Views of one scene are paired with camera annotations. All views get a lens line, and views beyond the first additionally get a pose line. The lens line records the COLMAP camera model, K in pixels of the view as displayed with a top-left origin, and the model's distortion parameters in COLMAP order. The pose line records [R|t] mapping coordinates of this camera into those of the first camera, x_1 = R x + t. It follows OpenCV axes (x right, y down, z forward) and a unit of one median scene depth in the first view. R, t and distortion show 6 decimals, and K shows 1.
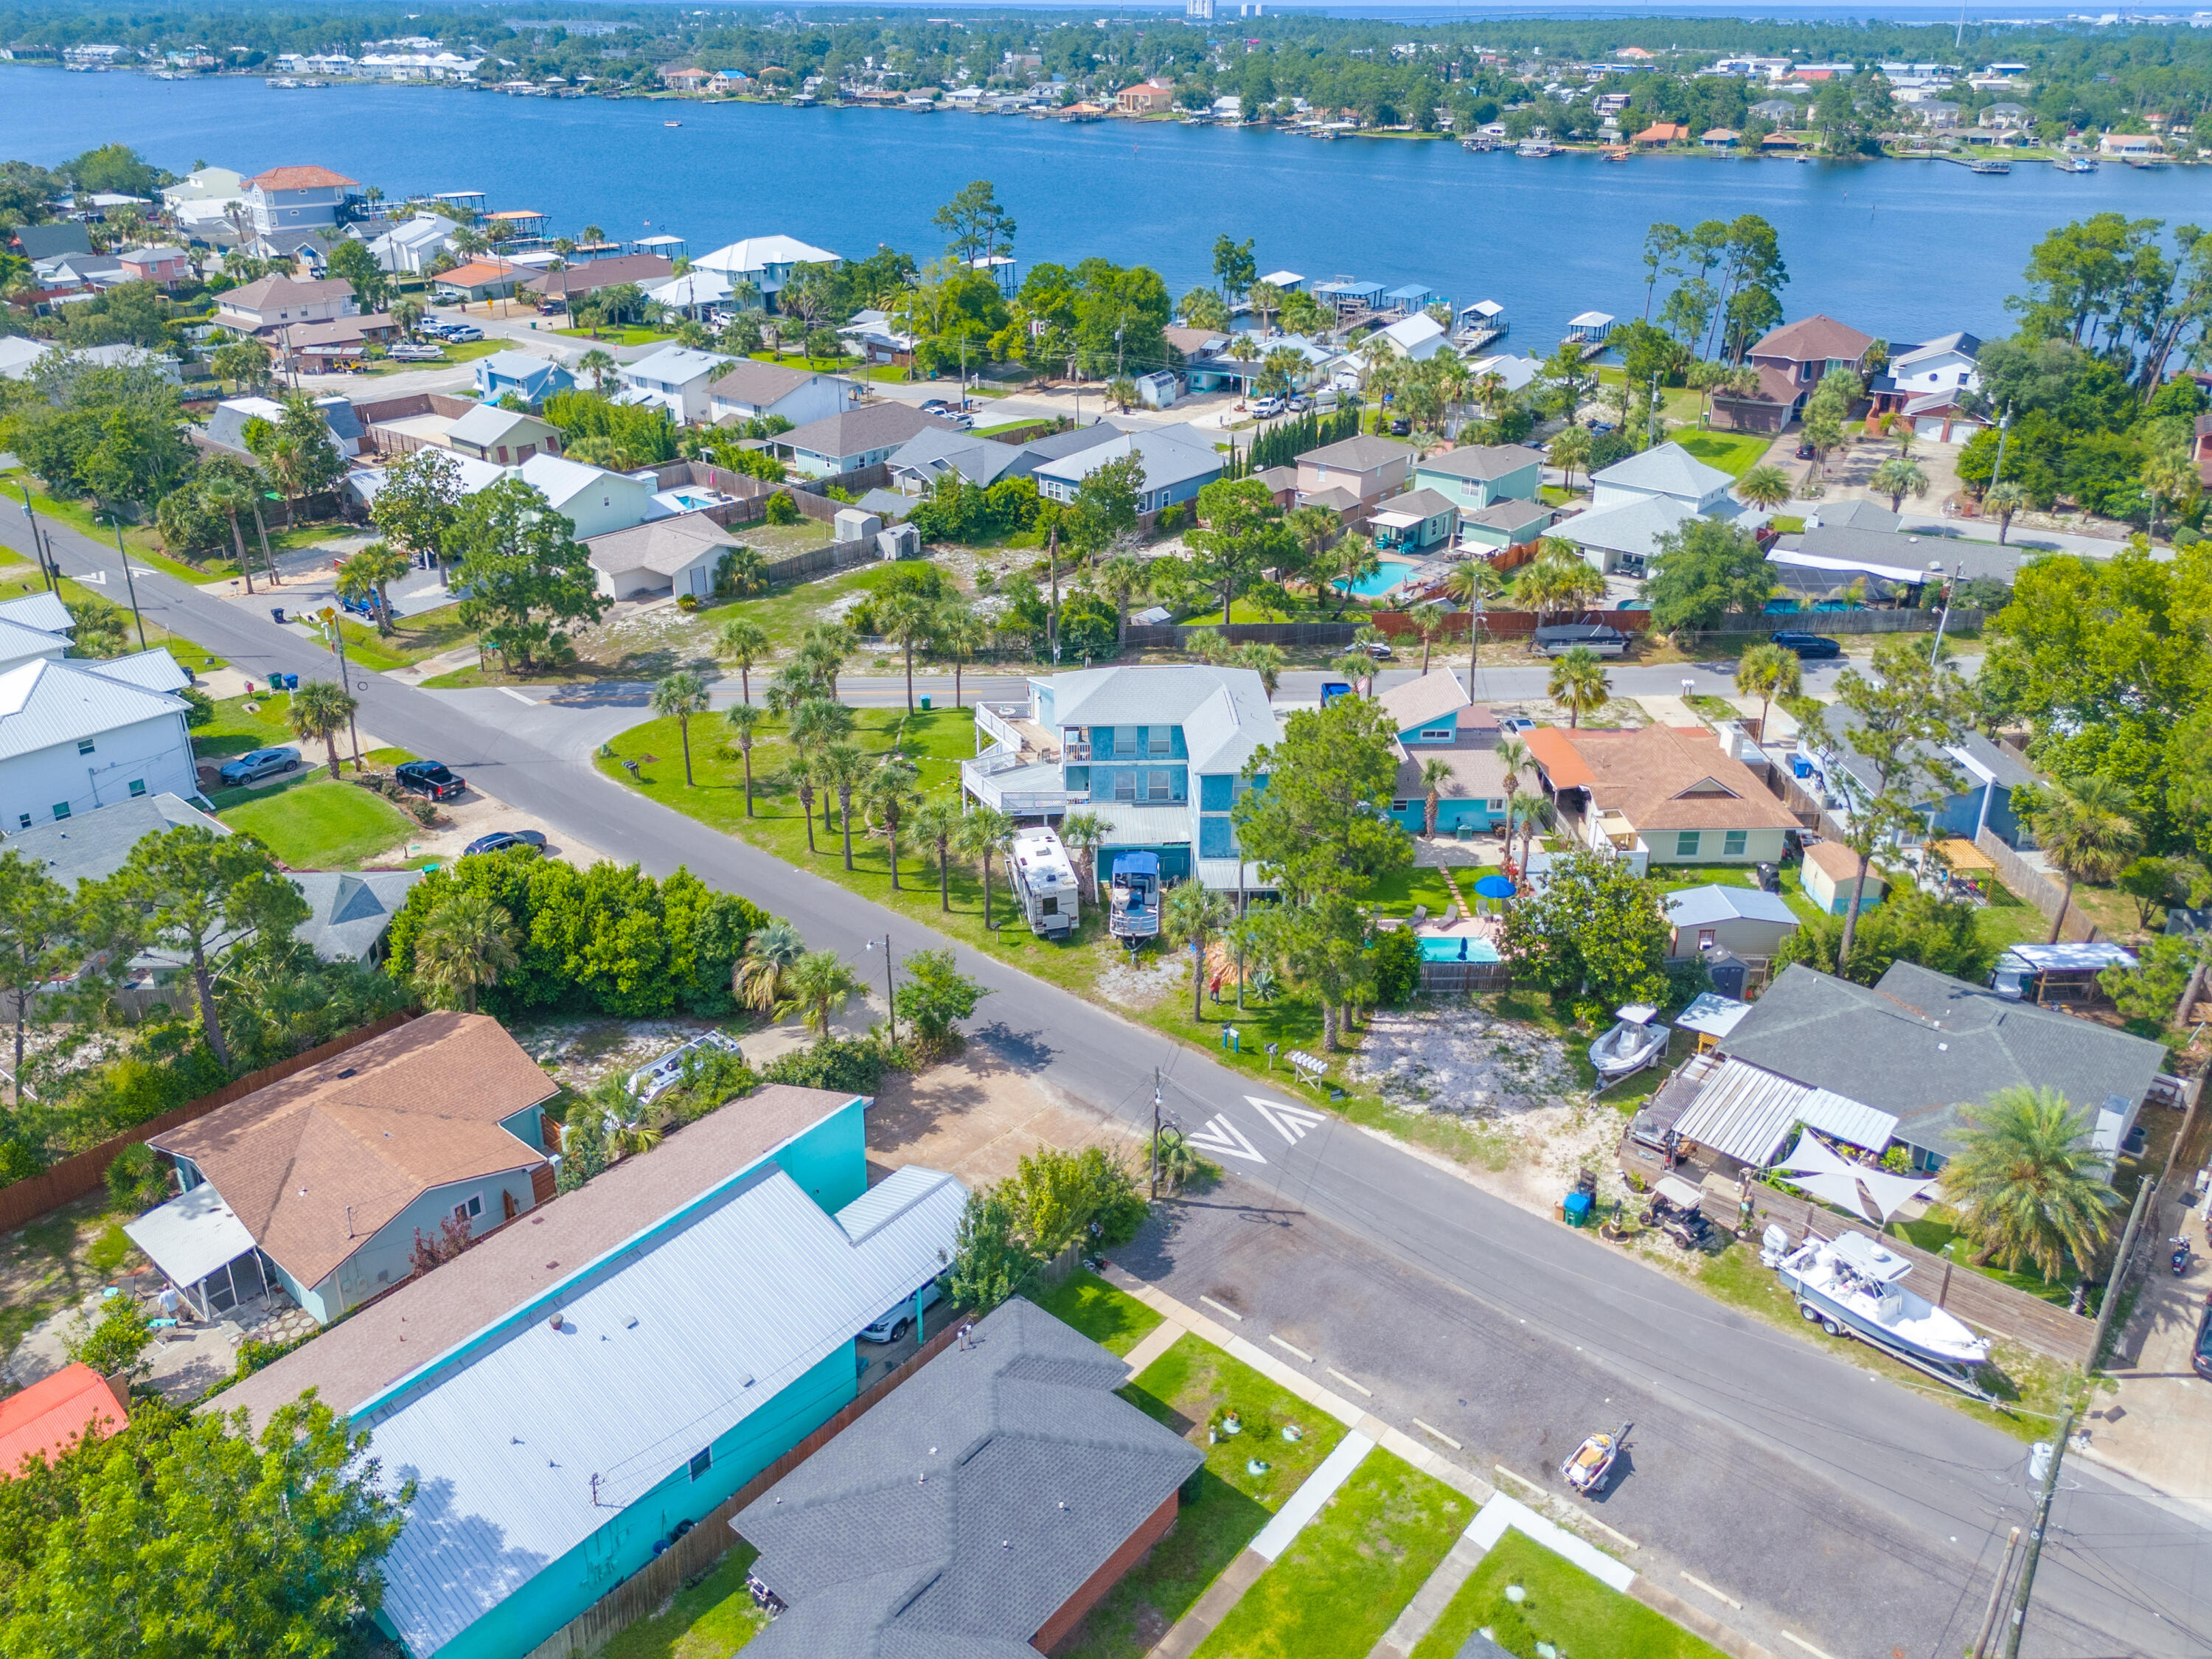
lens RADIAL K [[1663.6, 0, 1112.6], [0, 1663.6, 725.6], [0, 0, 1]] dist [0.052839, -0.047278]
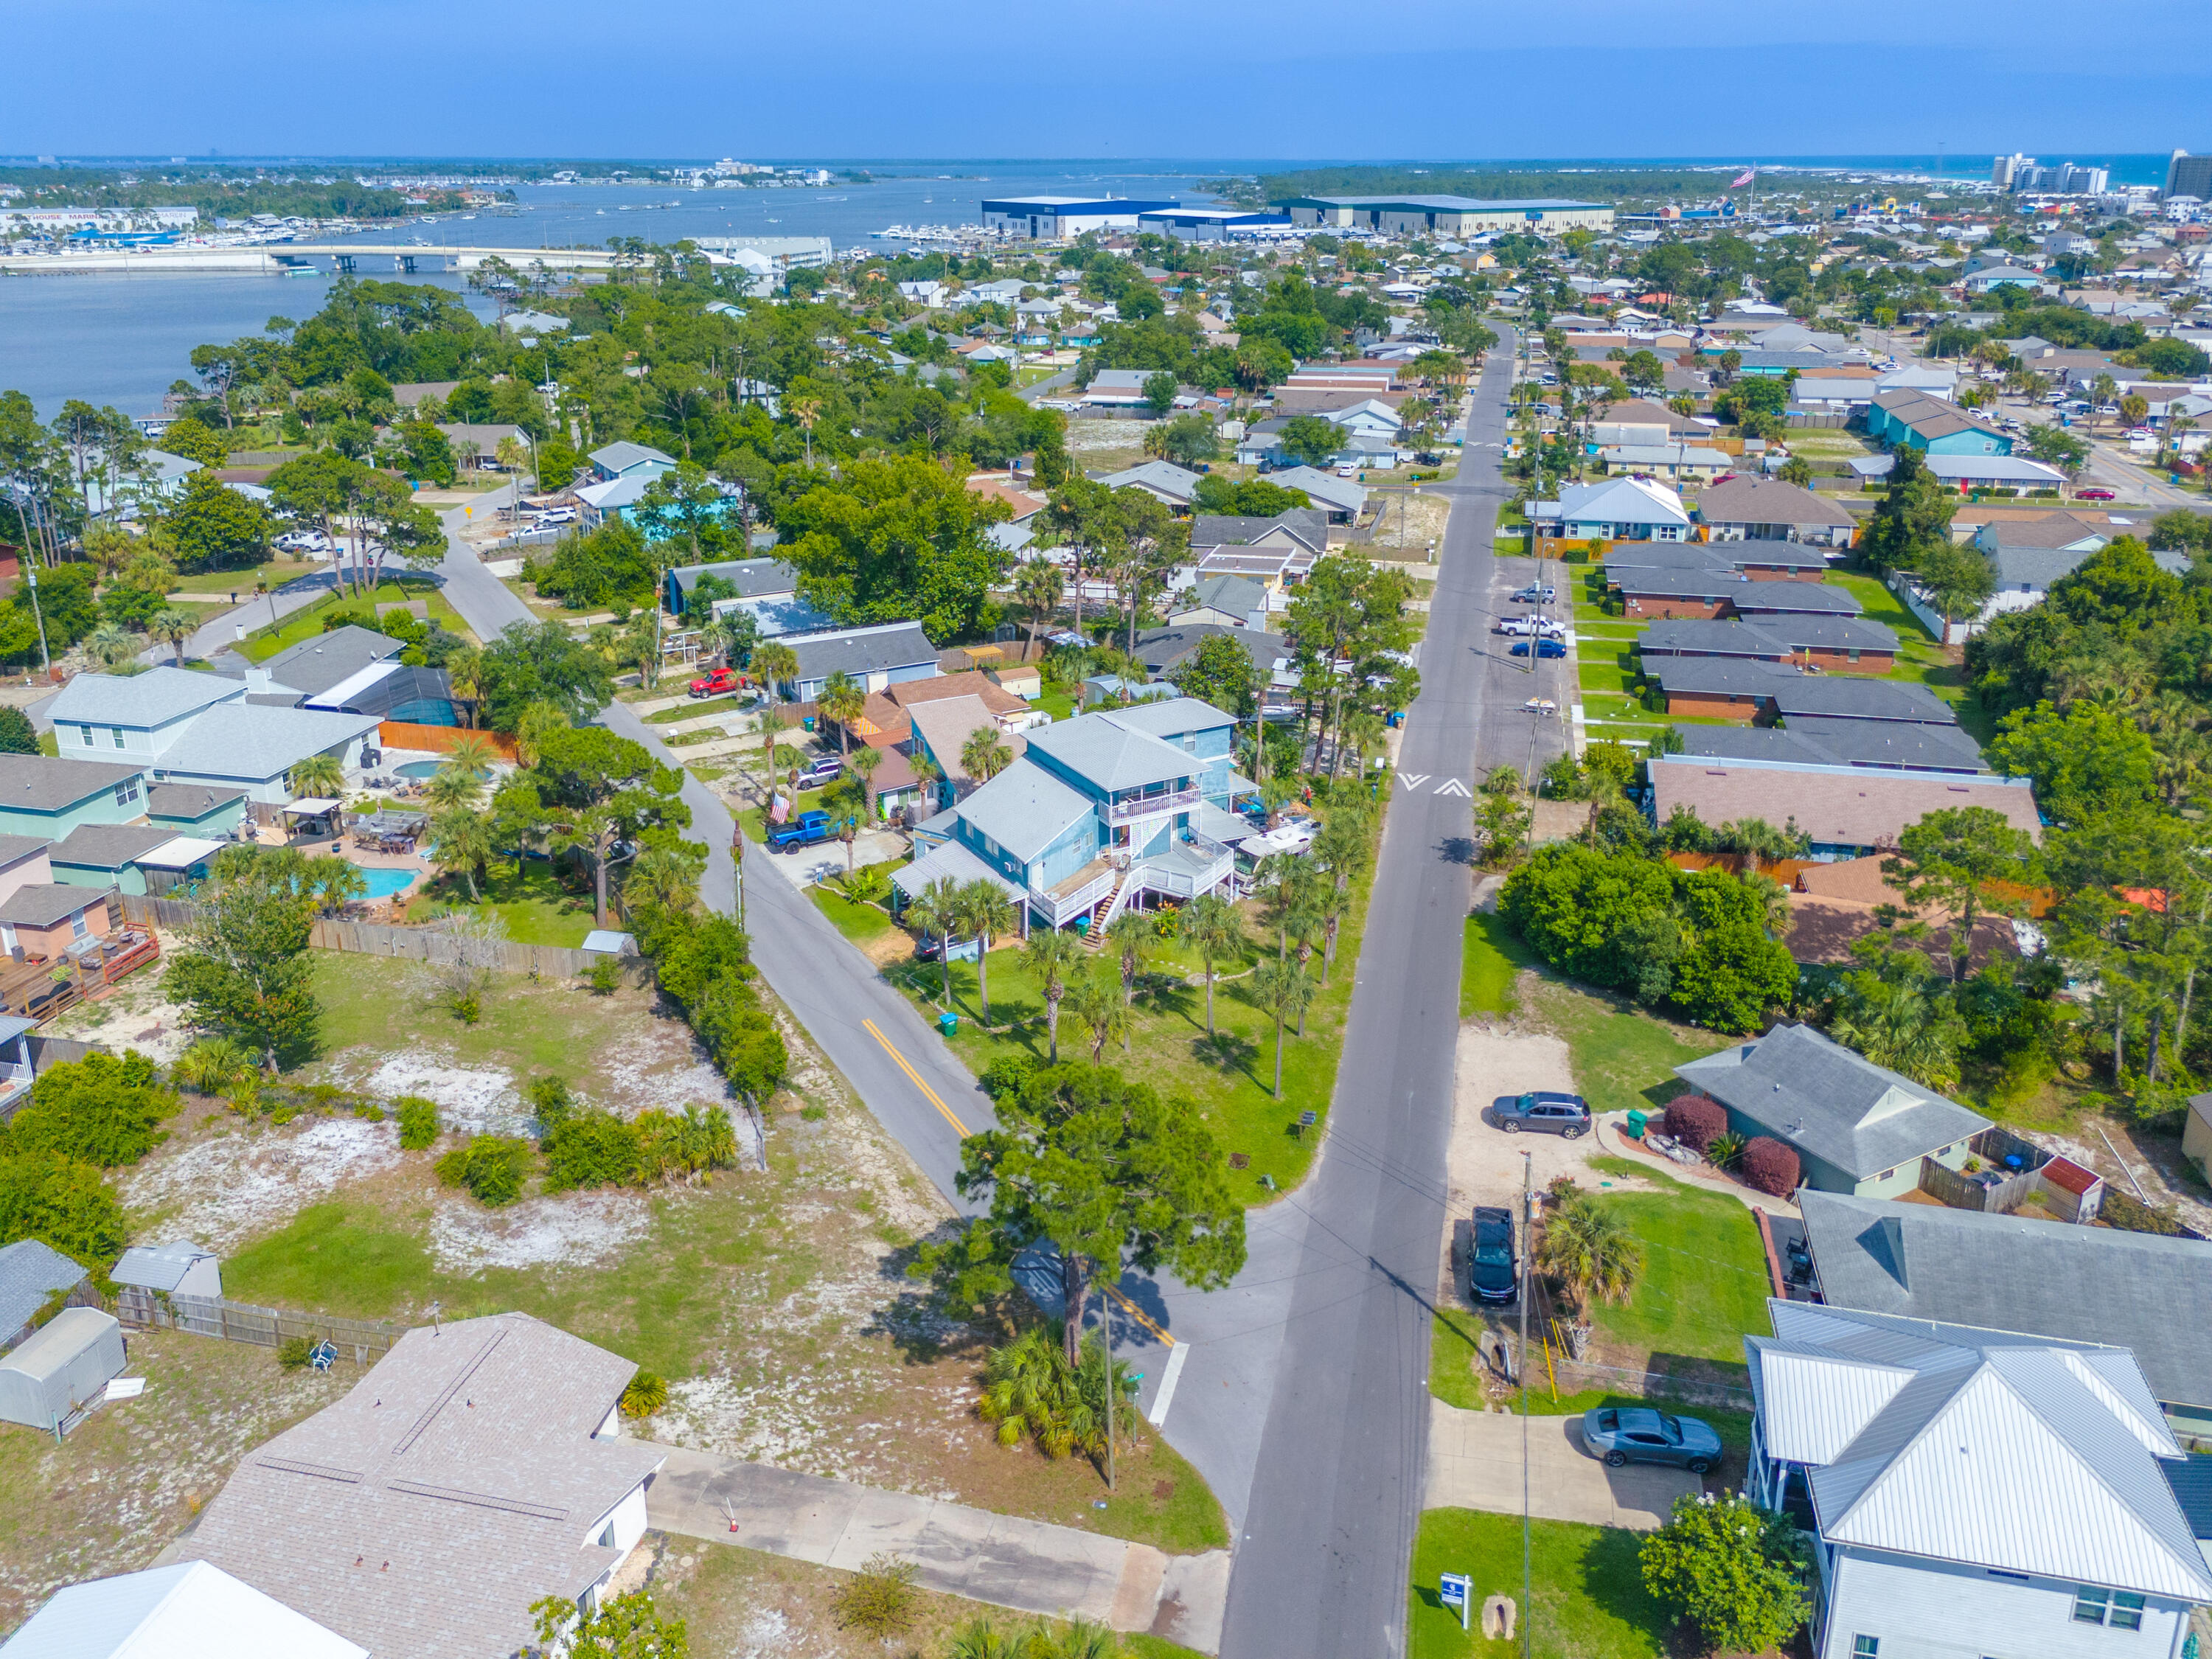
lens RADIAL K [[1681.9, 0, 1109.9], [0, 1681.9, 685.2], [0, 0, 1]] dist [0.057844, -0.055447]
pose [[-0.453290, -0.268820, 0.849861, -0.445536], [0.350576, 0.822835, 0.447258, -0.271130], [-0.819527, 0.500678, -0.278741, 0.623475]]
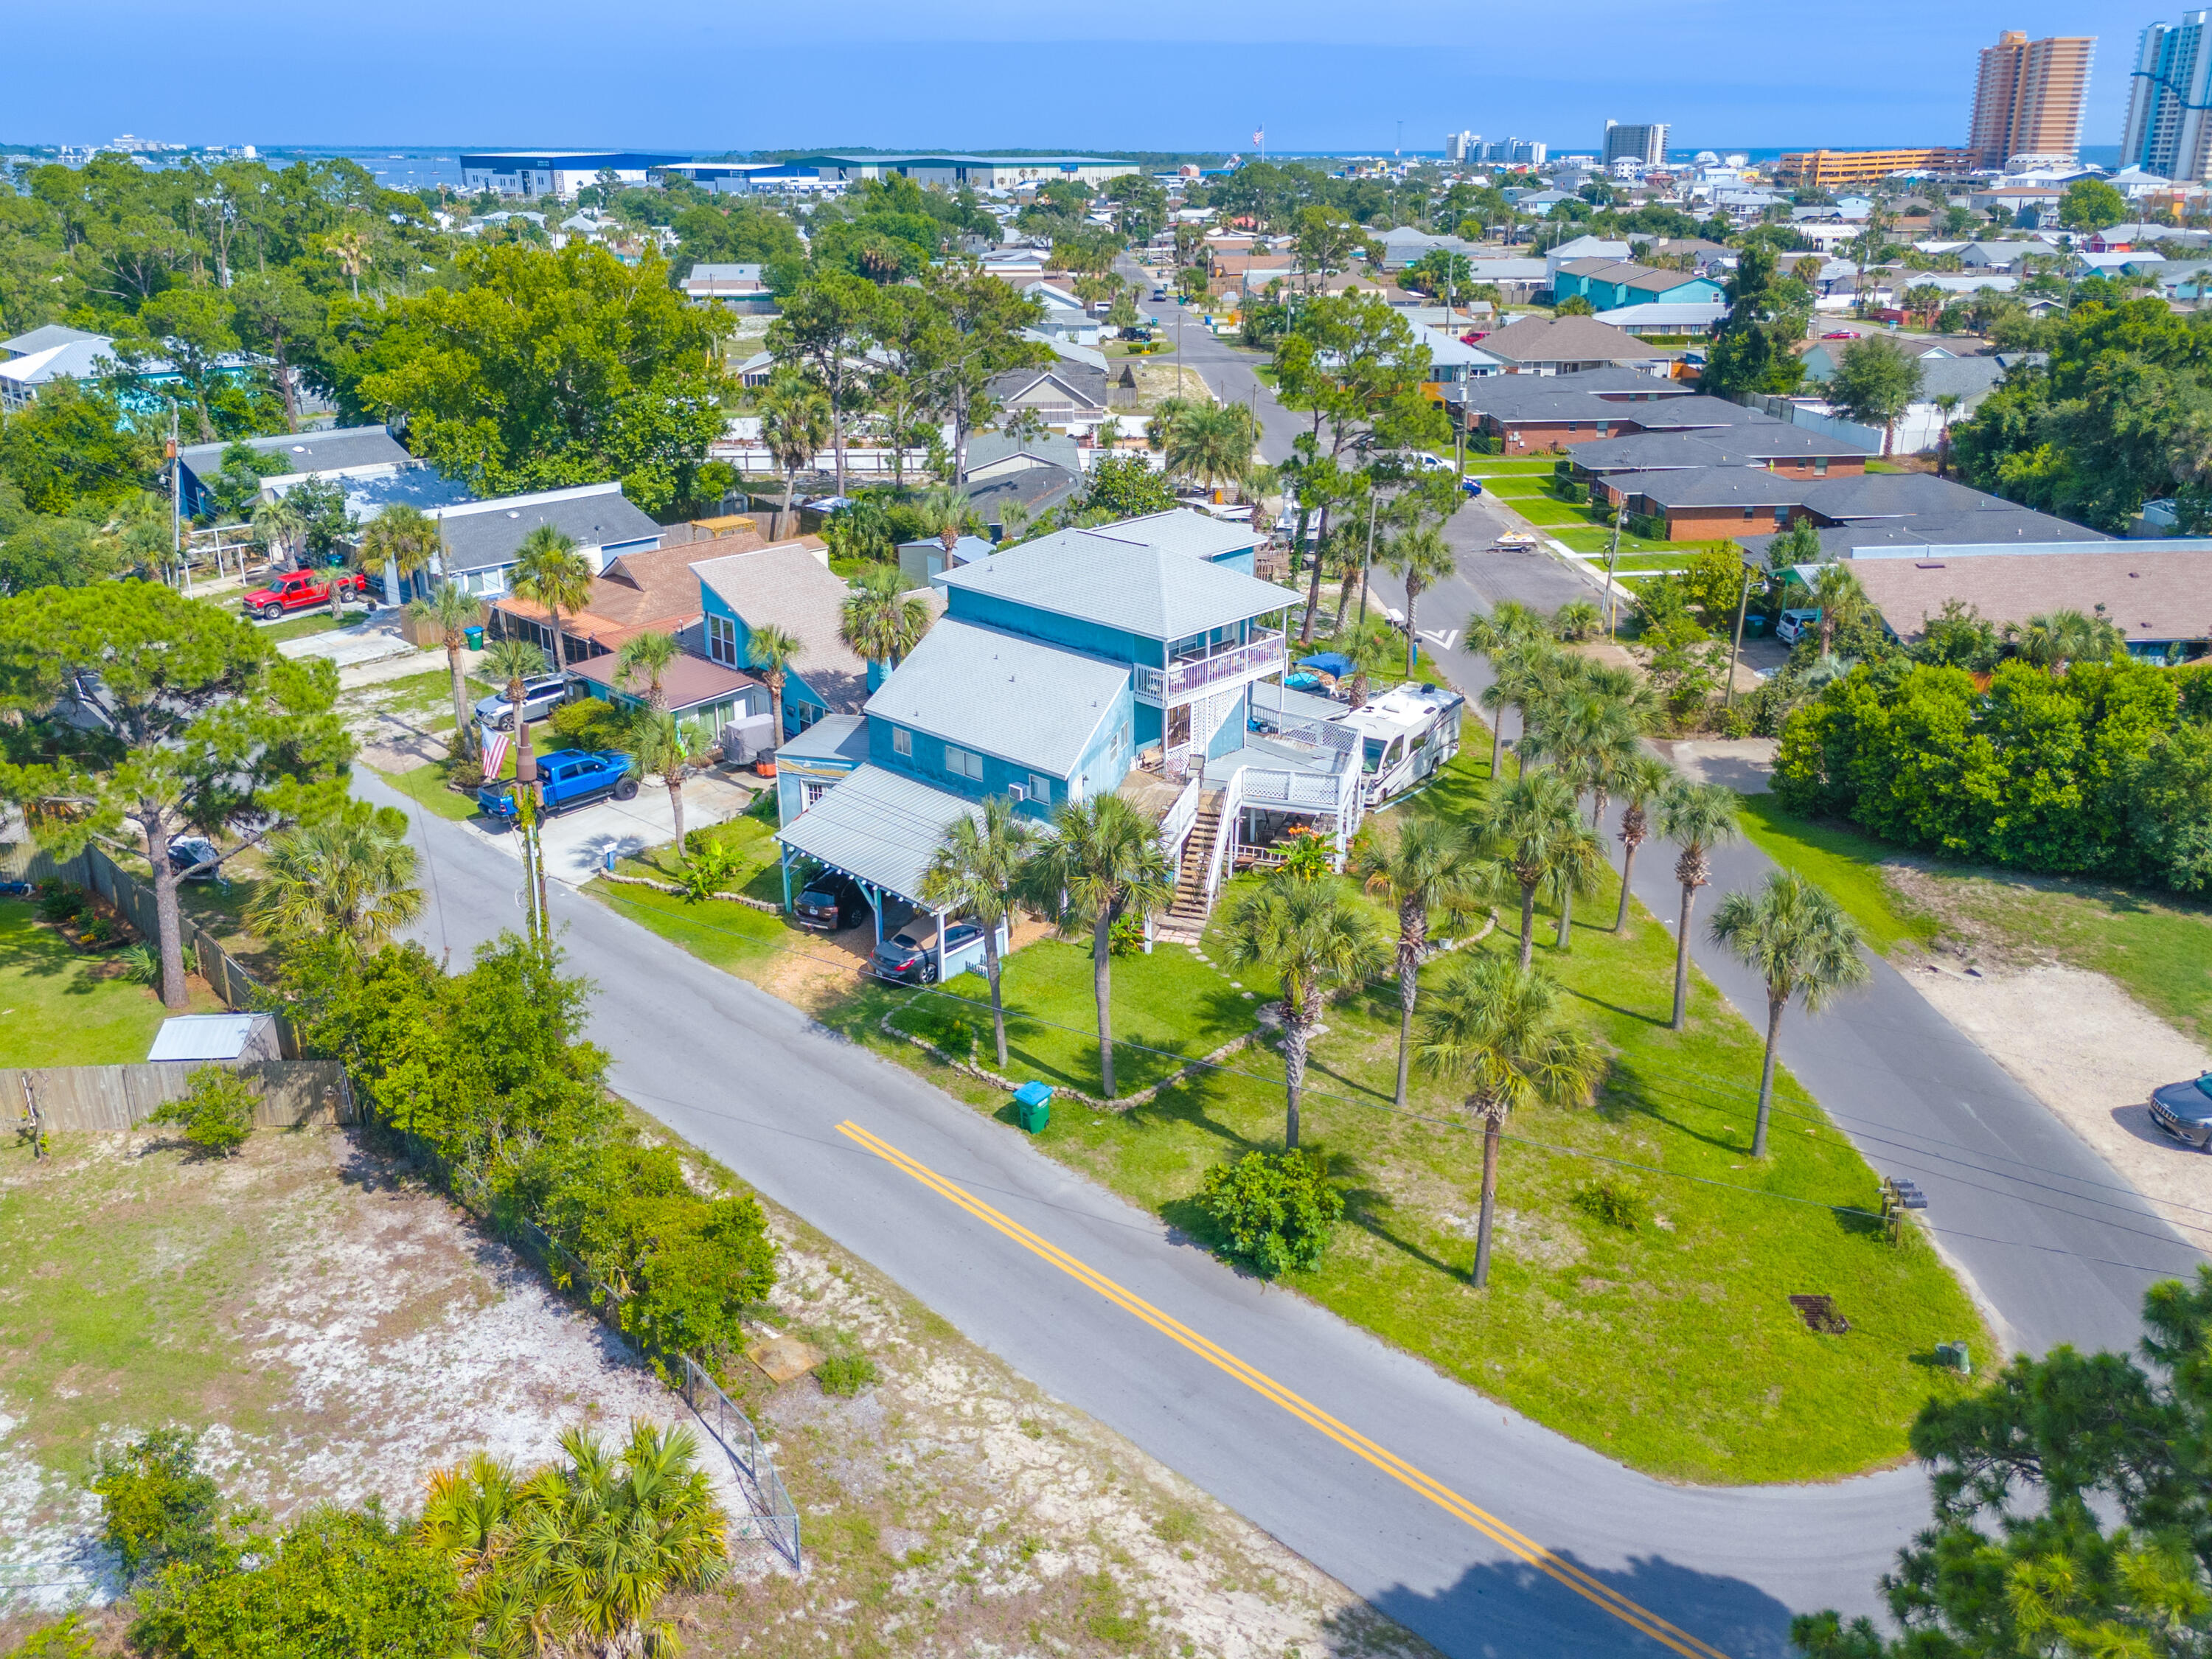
lens RADIAL K [[1692.5, 0, 1108.3], [0, 1692.5, 683.6], [0, 0, 1]] dist [0.024452, -0.006112]
pose [[-0.689386, -0.220994, 0.689861, -0.208975], [0.283320, 0.794212, 0.537547, -0.165577], [-0.666691, 0.566028, -0.484907, 0.646743]]
